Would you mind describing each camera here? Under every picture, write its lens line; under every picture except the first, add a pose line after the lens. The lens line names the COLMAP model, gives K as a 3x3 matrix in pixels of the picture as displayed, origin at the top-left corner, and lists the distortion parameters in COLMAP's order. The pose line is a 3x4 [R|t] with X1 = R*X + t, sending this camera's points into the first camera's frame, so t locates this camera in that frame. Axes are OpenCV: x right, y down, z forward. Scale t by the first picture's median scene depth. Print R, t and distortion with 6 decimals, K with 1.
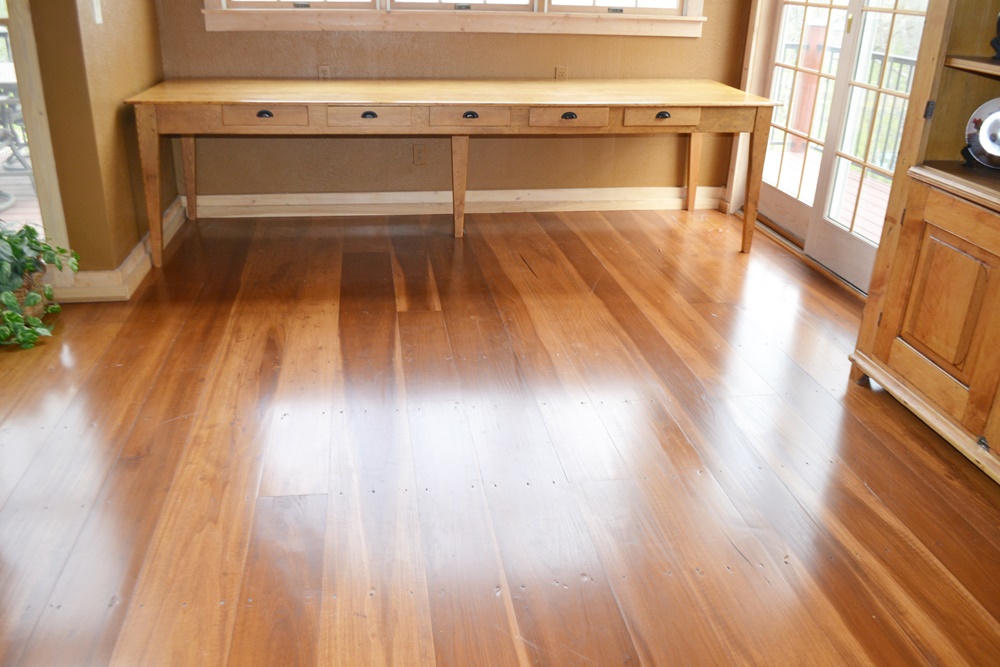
lens RADIAL K [[828.0, 0, 485.1], [0, 828.0, 318.5], [0, 0, 1]] dist [-0.087622, 0.019842]
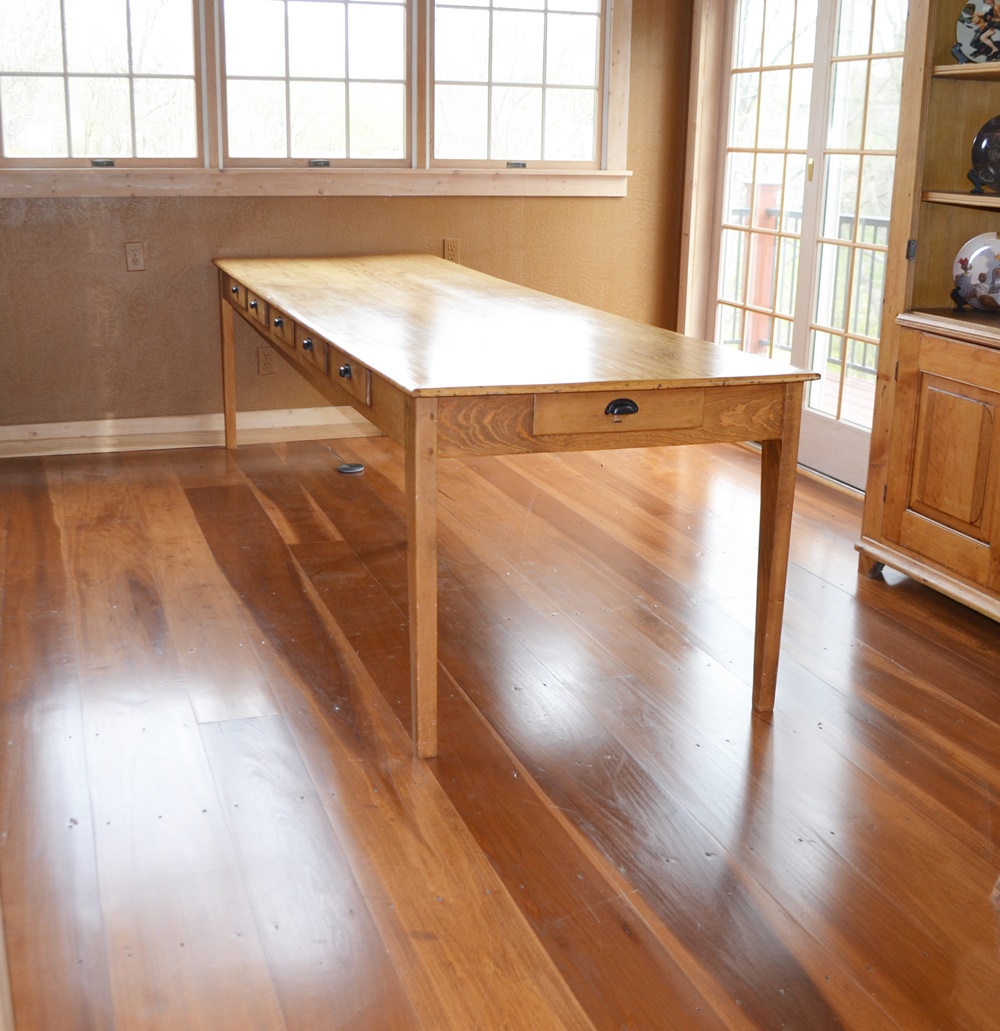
lens RADIAL K [[1357.8, 0, 503.7], [0, 1357.8, 506.2], [0, 0, 1]] dist [-0.085767, 0.000000]
pose [[0.980481, -0.057740, 0.187944, -0.135276], [0.082175, 0.988757, -0.124931, 0.121862], [-0.178617, 0.137937, 0.974202, -0.239805]]
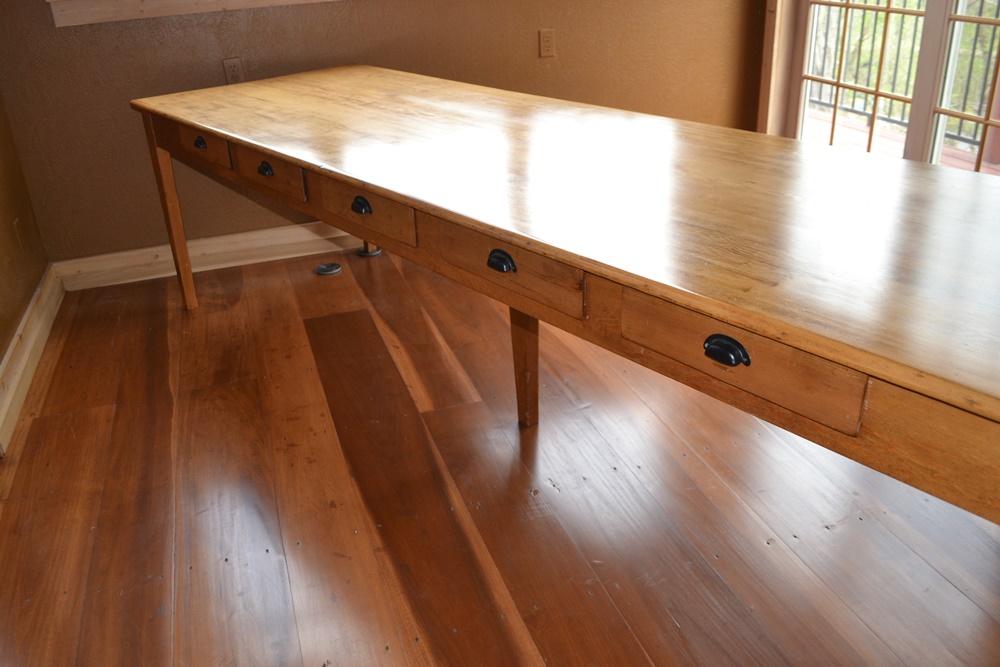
lens RADIAL K [[828.0, 0, 485.7], [0, 828.0, 326.8], [0, 0, 1]] dist [-0.087622, 0.019842]
pose [[0.981493, -0.140518, 0.130102, -0.124923], [0.134363, 0.989406, 0.054980, -0.102593], [-0.136449, -0.036482, 0.989975, 0.303174]]
